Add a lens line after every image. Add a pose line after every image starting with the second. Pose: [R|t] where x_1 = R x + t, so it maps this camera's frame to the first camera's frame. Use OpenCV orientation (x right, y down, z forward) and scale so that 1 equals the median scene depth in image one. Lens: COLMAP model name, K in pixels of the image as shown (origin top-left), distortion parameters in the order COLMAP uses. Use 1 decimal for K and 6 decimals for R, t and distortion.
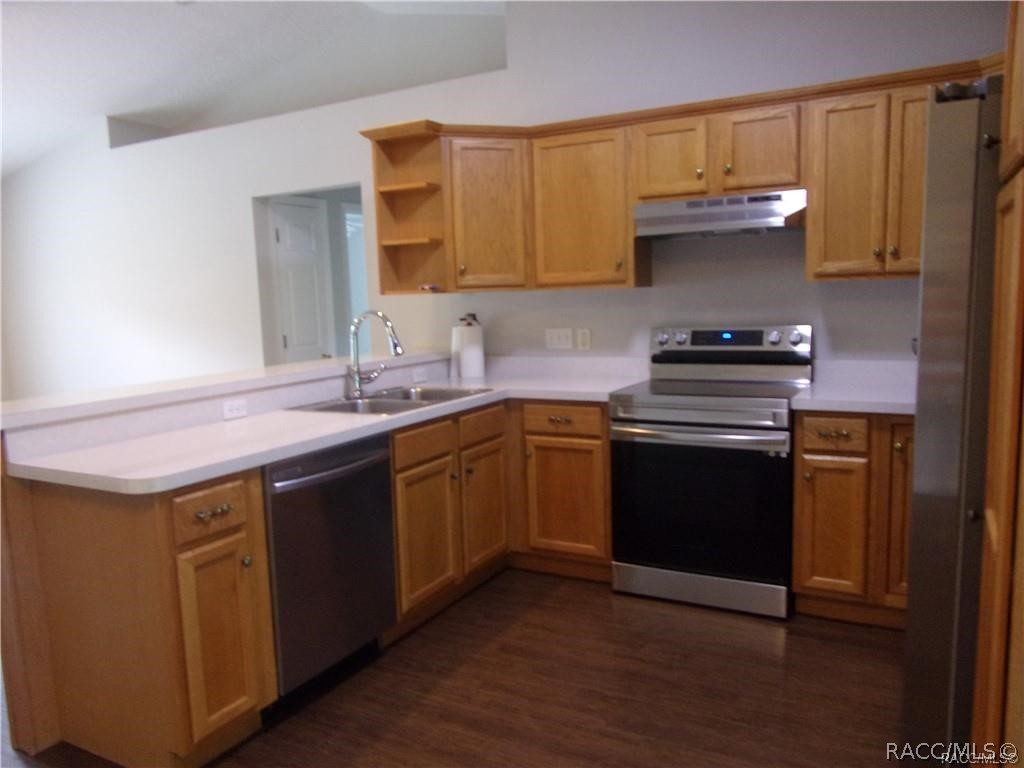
lens RADIAL K [[775.5, 0, 514.5], [0, 775.5, 389.8], [0, 0, 1]] dist [0.002877, -0.007950]
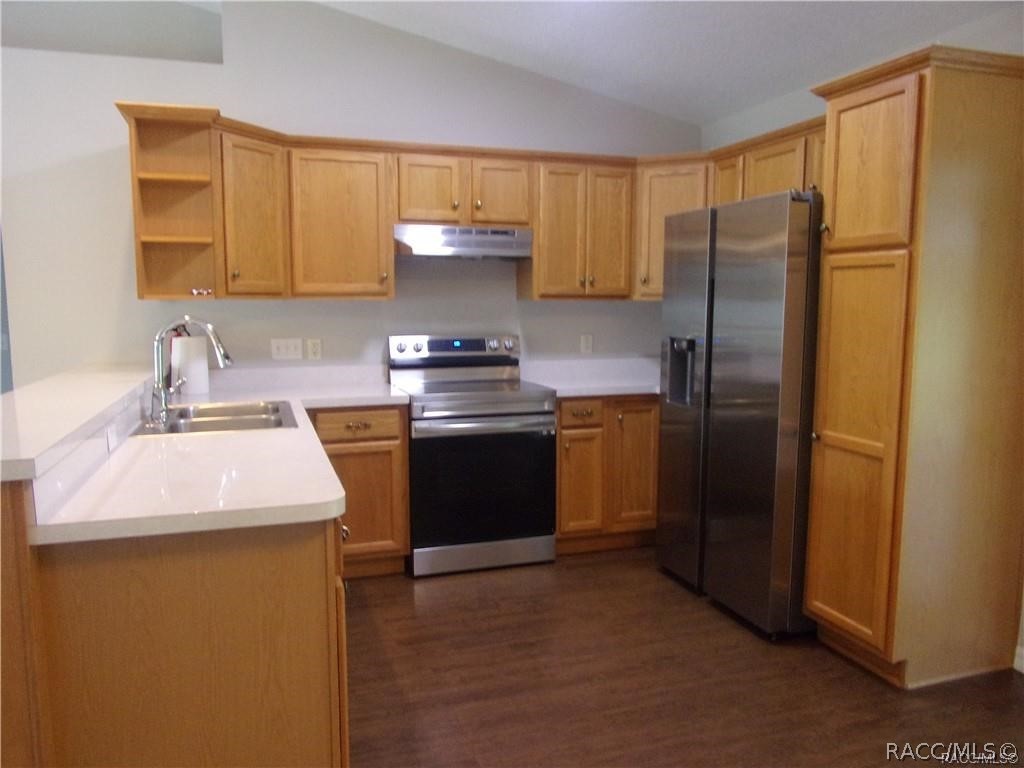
lens RADIAL K [[775.5, 0, 518.2], [0, 775.5, 382.2], [0, 0, 1]] dist [0.002877, -0.007950]
pose [[0.676903, -0.044967, 0.734698, -0.550696], [0.070648, 0.997493, -0.004038, 0.000735], [-0.732674, 0.054639, 0.678383, 0.137780]]
